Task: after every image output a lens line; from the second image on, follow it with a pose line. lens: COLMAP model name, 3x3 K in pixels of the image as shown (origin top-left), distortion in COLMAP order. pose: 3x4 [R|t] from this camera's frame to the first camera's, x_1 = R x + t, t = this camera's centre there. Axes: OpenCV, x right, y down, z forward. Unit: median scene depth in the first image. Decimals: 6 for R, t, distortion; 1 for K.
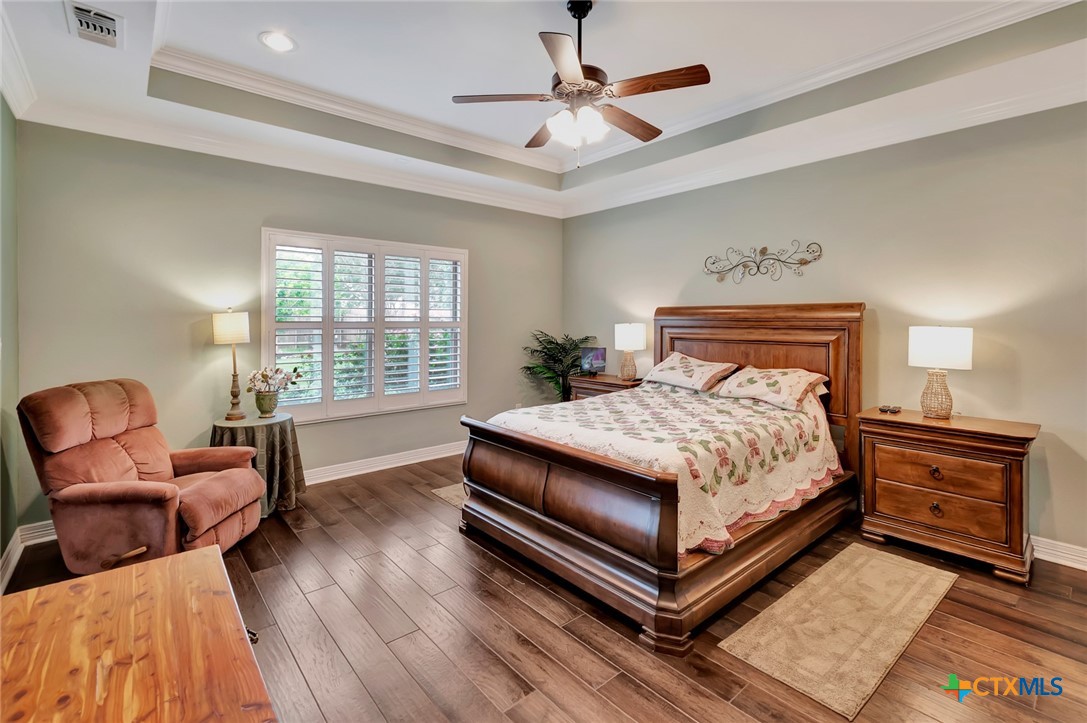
lens RADIAL K [[489.8, 0, 537.9], [0, 489.8, 322.7], [0, 0, 1]] dist [0.005231, -0.000794]
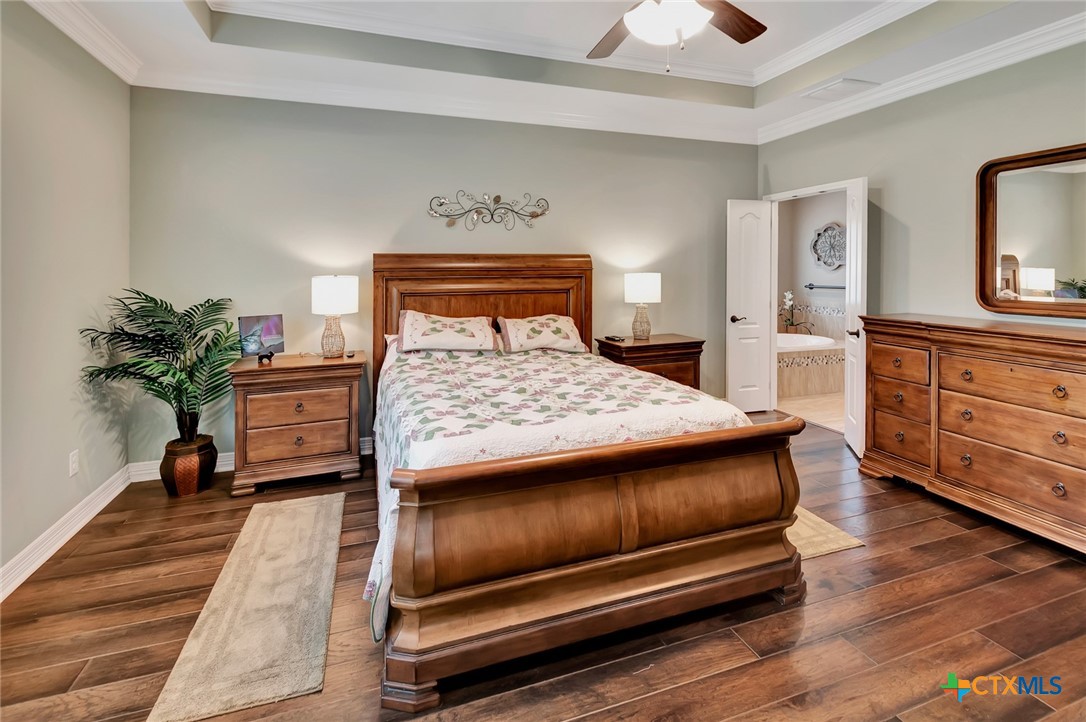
lens RADIAL K [[498.2, 0, 539.4], [0, 498.2, 276.9], [0, 0, 1]] dist [-0.001903, -0.000580]
pose [[0.362885, -0.013717, 0.931733, -0.458214], [0.013767, 0.999861, 0.009358, 0.000853], [-0.931732, 0.009432, 0.363024, 0.585395]]
